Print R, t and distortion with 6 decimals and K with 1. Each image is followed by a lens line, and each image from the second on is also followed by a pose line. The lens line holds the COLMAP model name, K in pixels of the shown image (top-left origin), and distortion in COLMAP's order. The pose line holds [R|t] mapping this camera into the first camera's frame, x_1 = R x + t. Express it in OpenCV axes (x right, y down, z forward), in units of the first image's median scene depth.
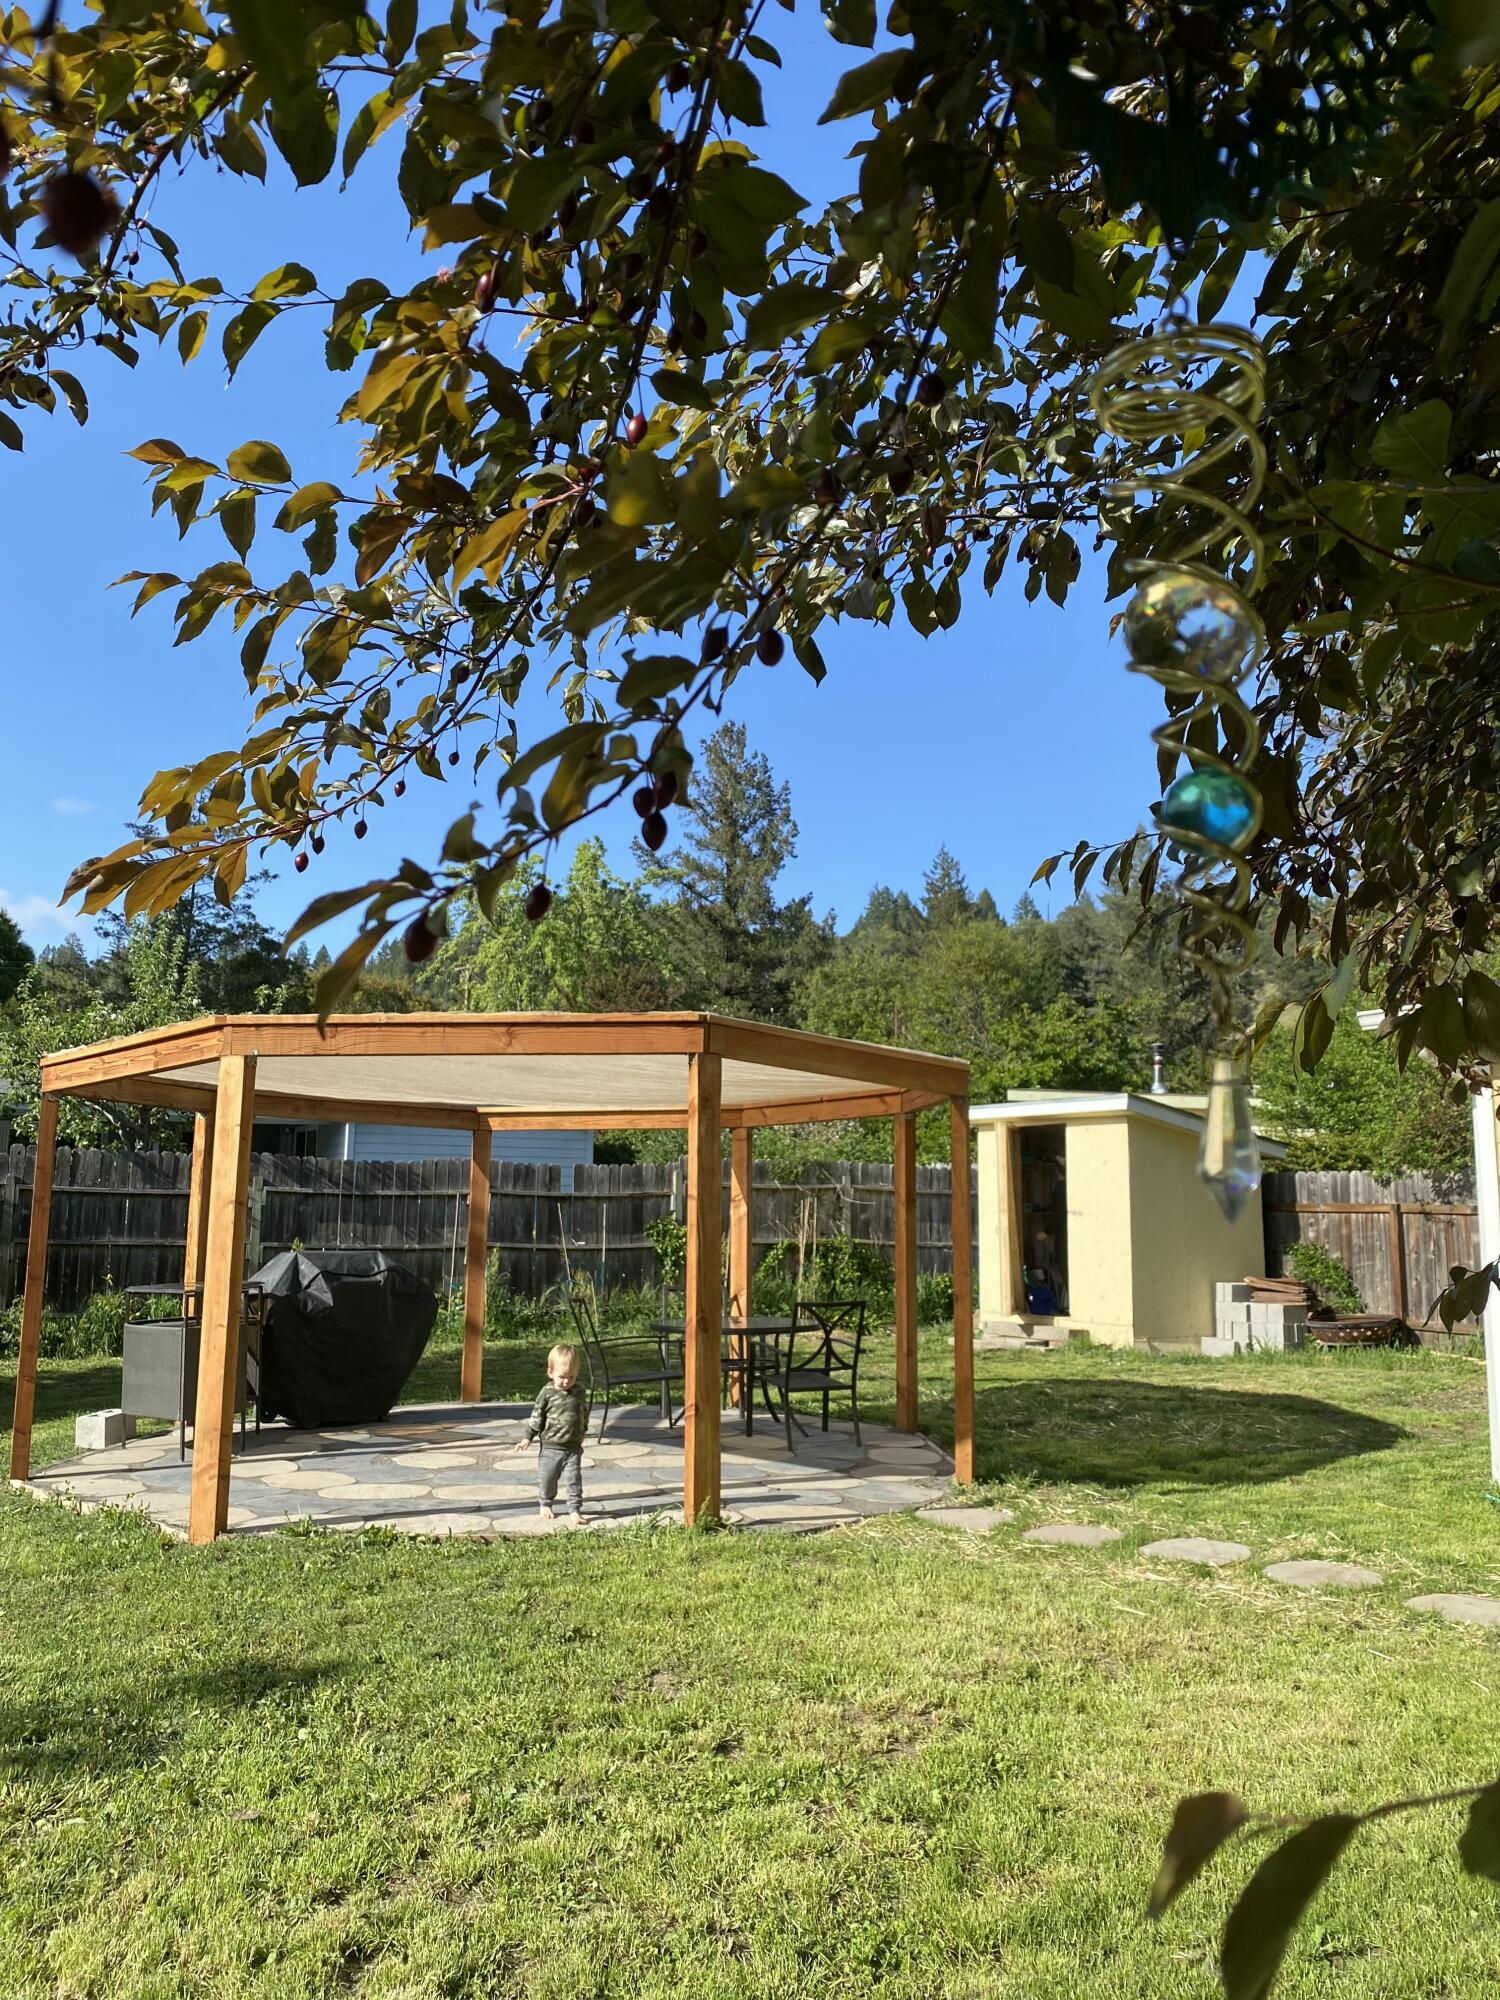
lens RADIAL K [[1527.4, 0, 728.1], [0, 1527.4, 1000.4], [0, 0, 1]] dist [0.022122, 0.000513]
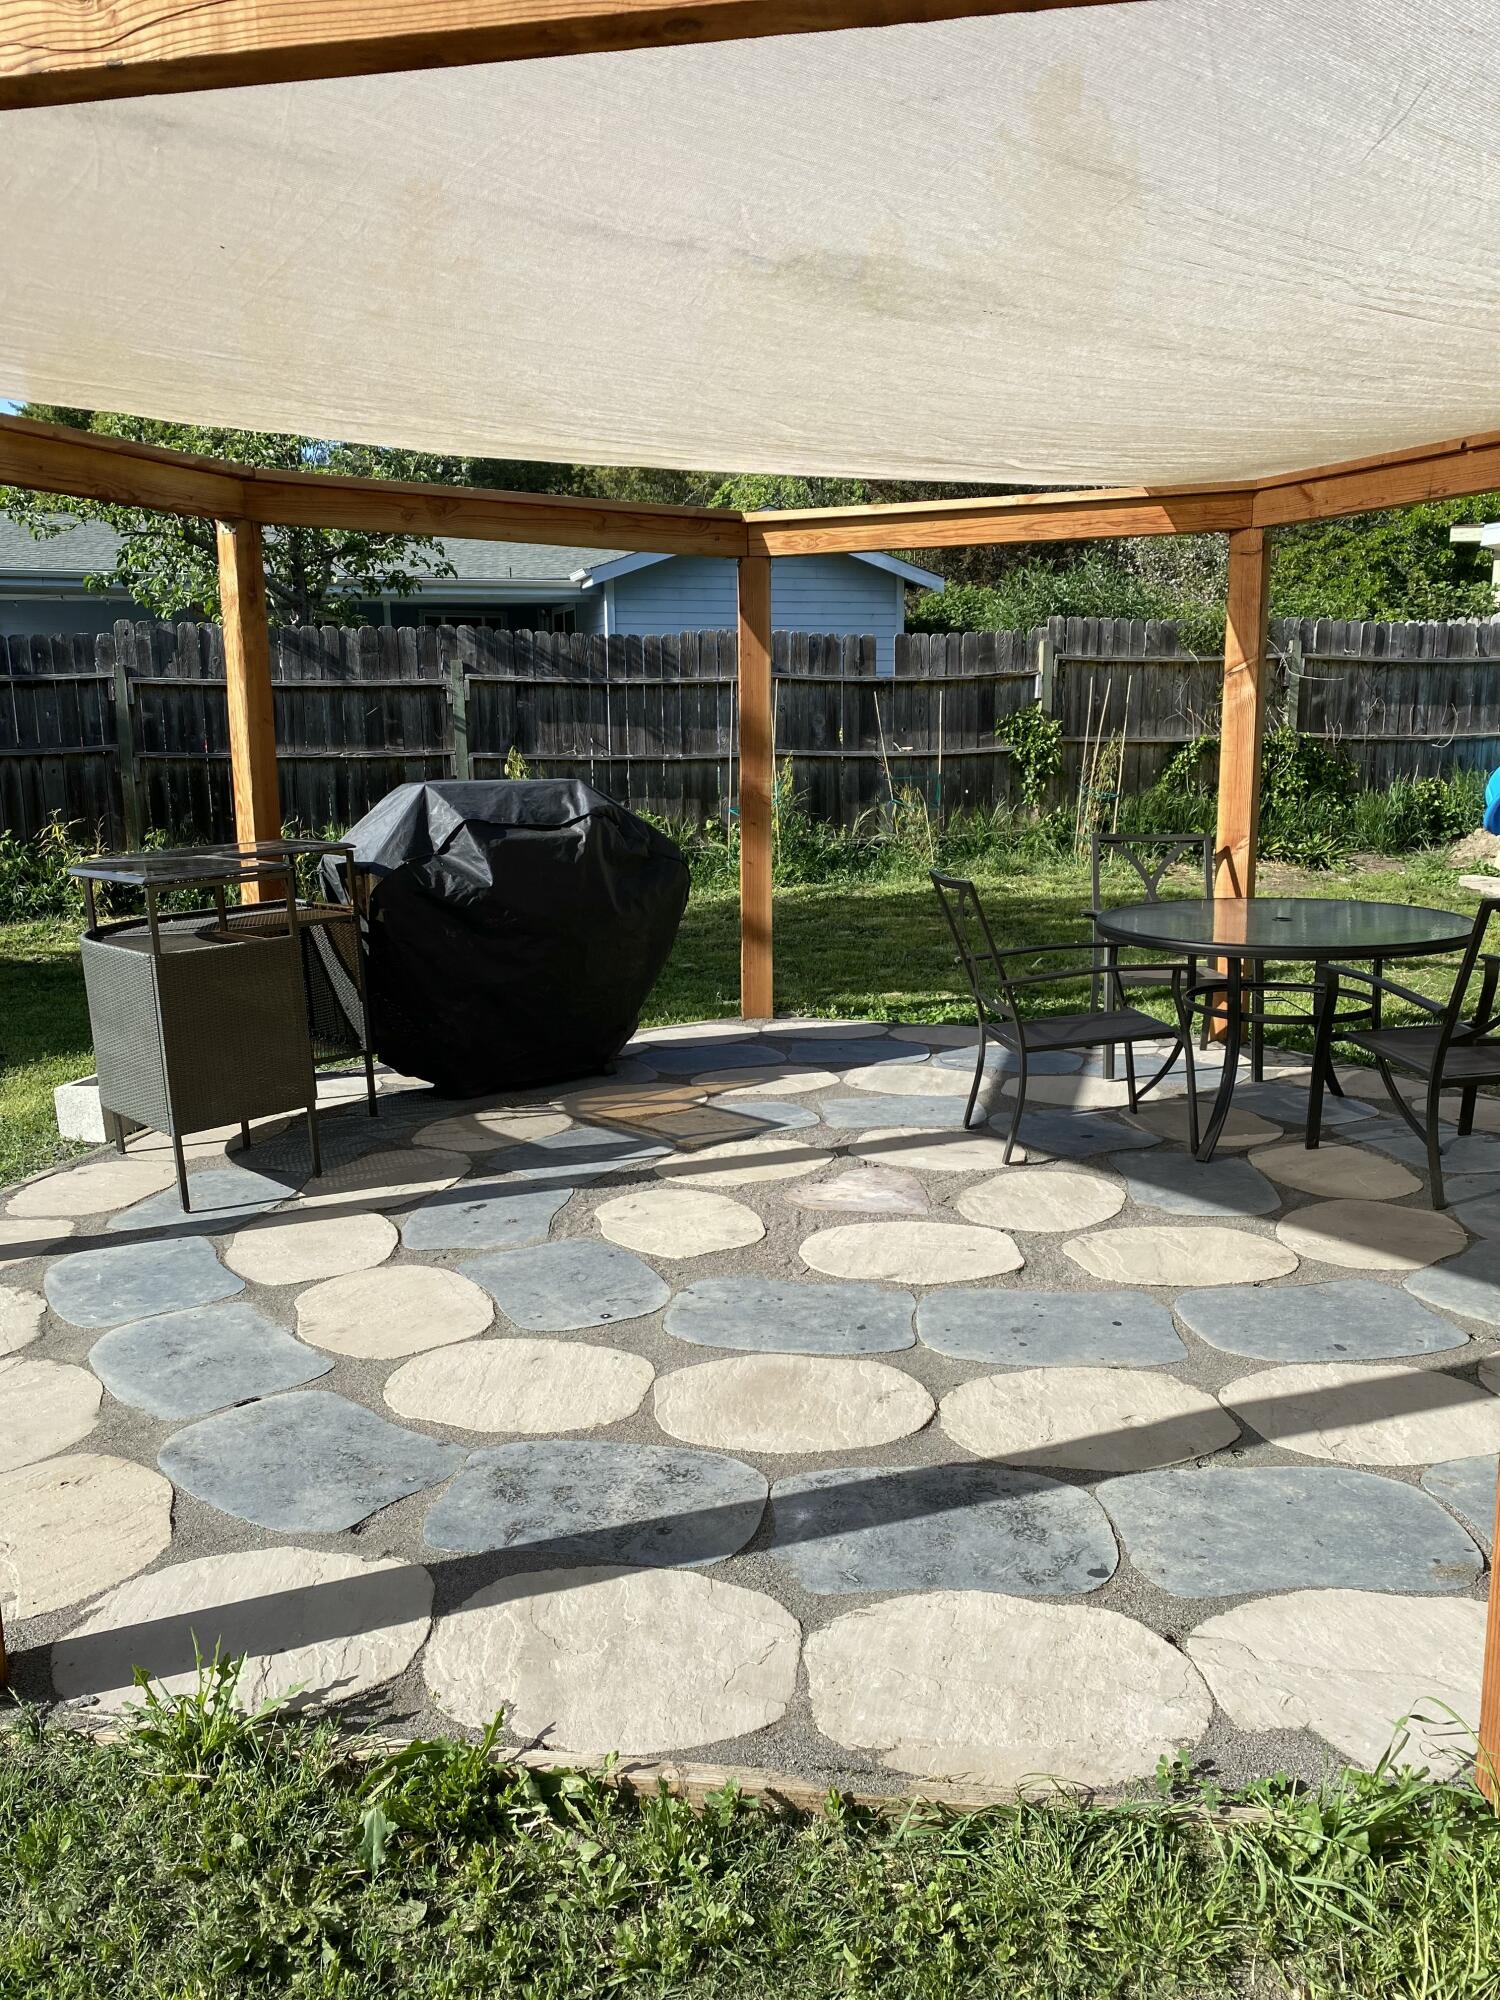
lens RADIAL K [[1489.8, 0, 746.1], [0, 1489.8, 989.8], [0, 0, 1]] dist [0.162370, -0.402394]
pose [[0.984293, 0.013006, -0.176062, -0.105468], [0.043770, 0.948168, 0.314739, 0.099886], [0.171030, -0.317502, 0.932706, 0.704423]]
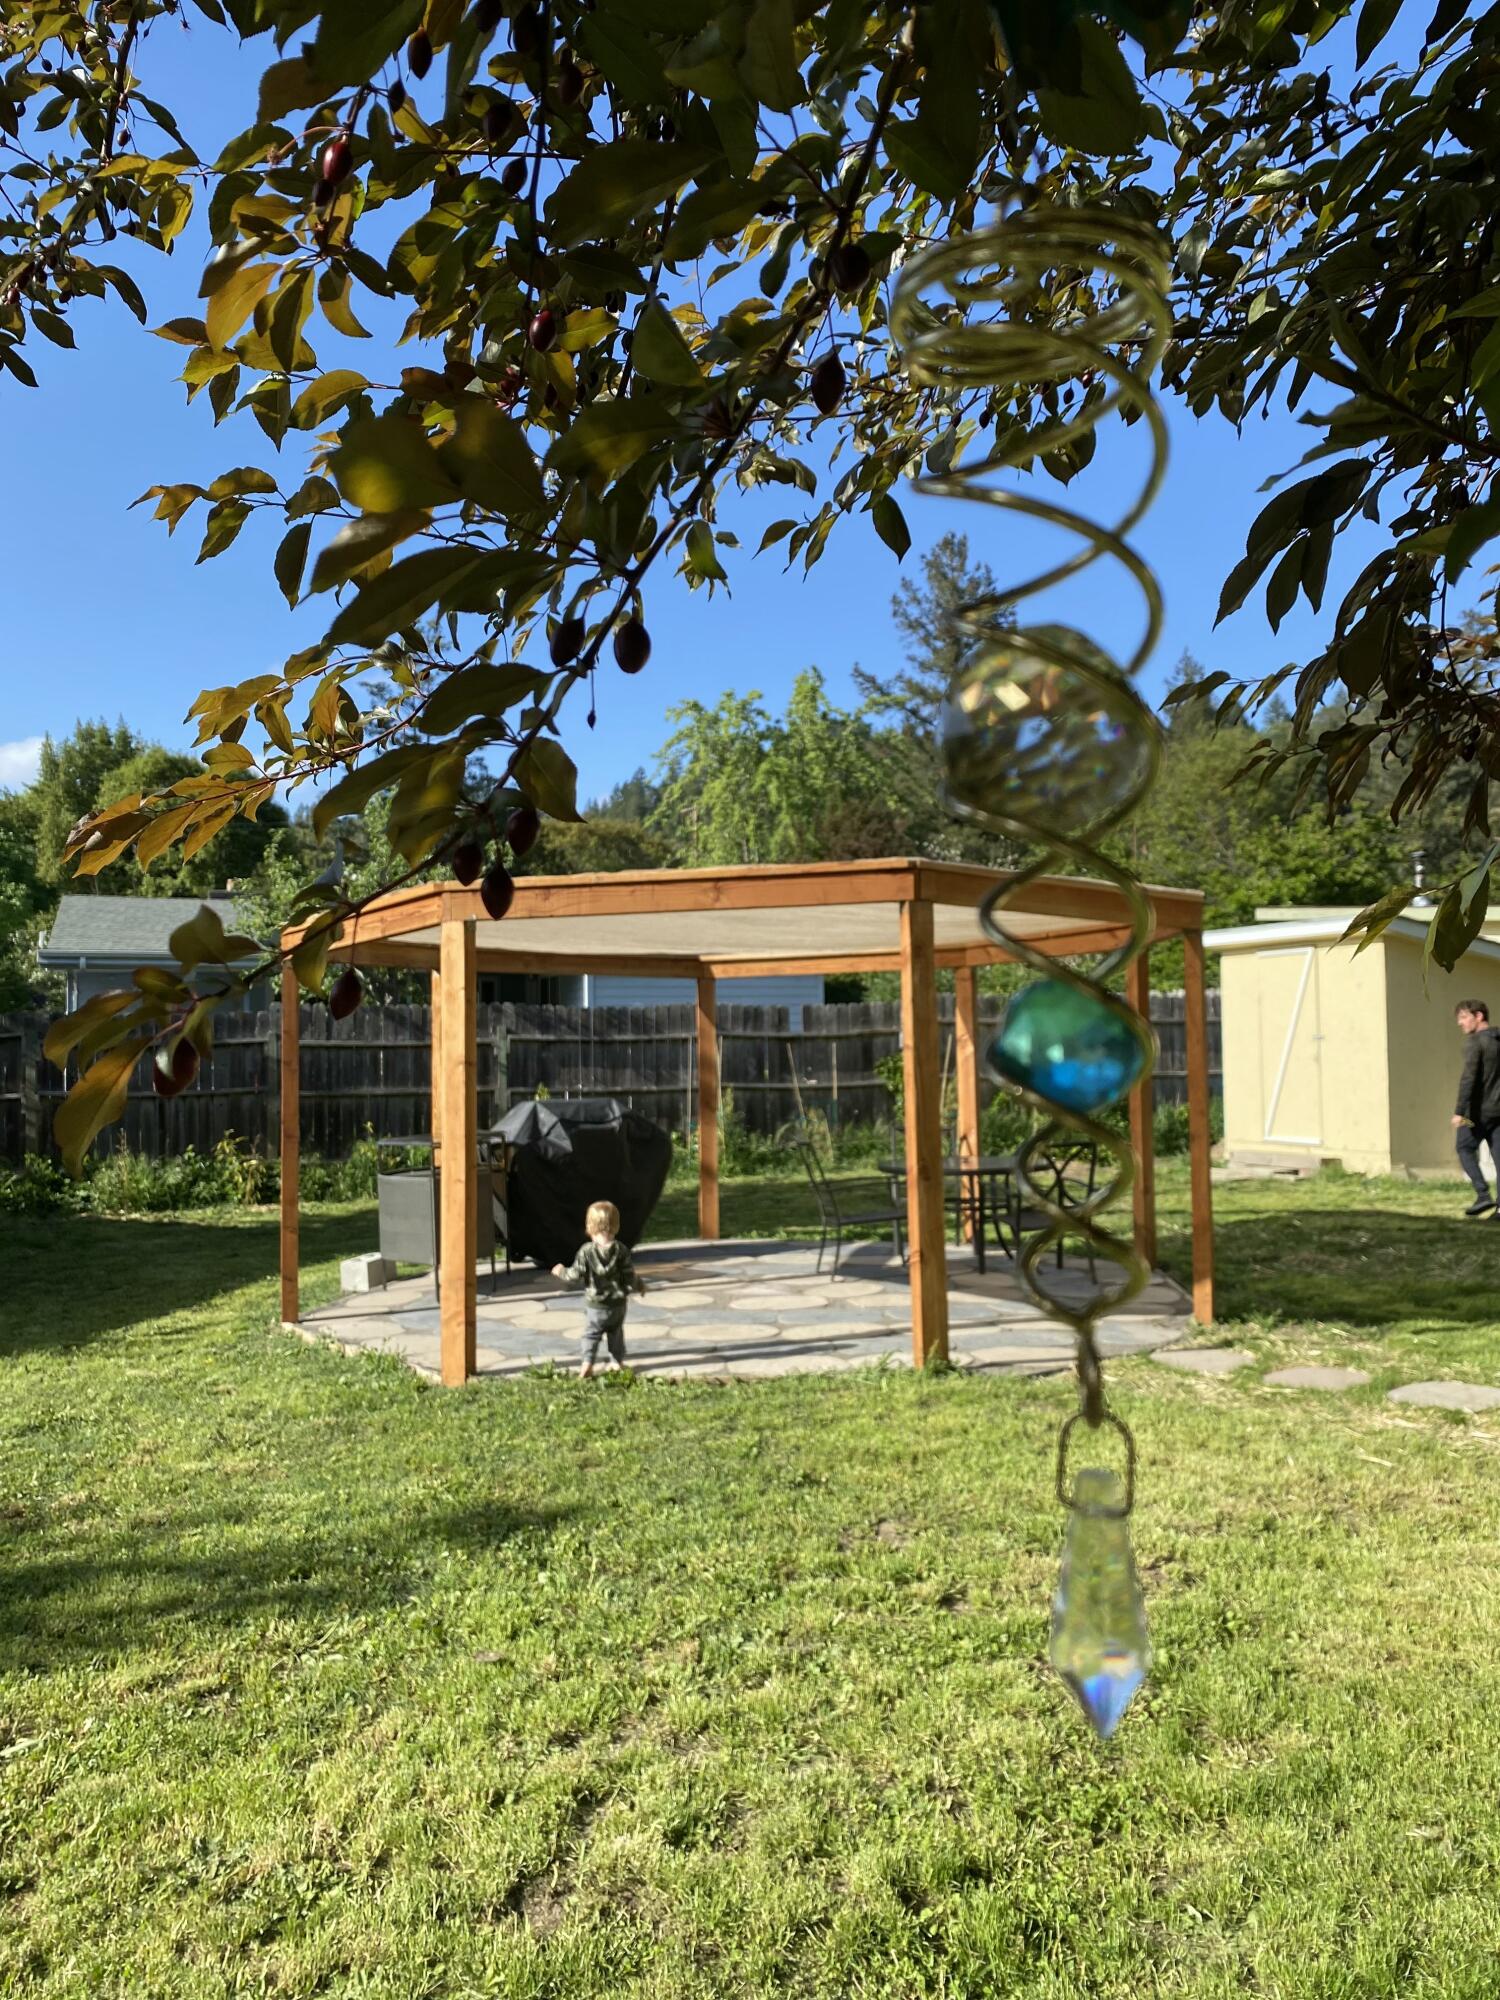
lens RADIAL K [[1530.7, 0, 750.0], [0, 1530.7, 1000.0], [0, 0, 1]] dist [0.021586, -0.010255]
pose [[0.989636, -0.032784, -0.139804, 0.012988], [0.048014, 0.993099, 0.107002, -0.010835], [0.135332, -0.112605, 0.984381, 0.019396]]
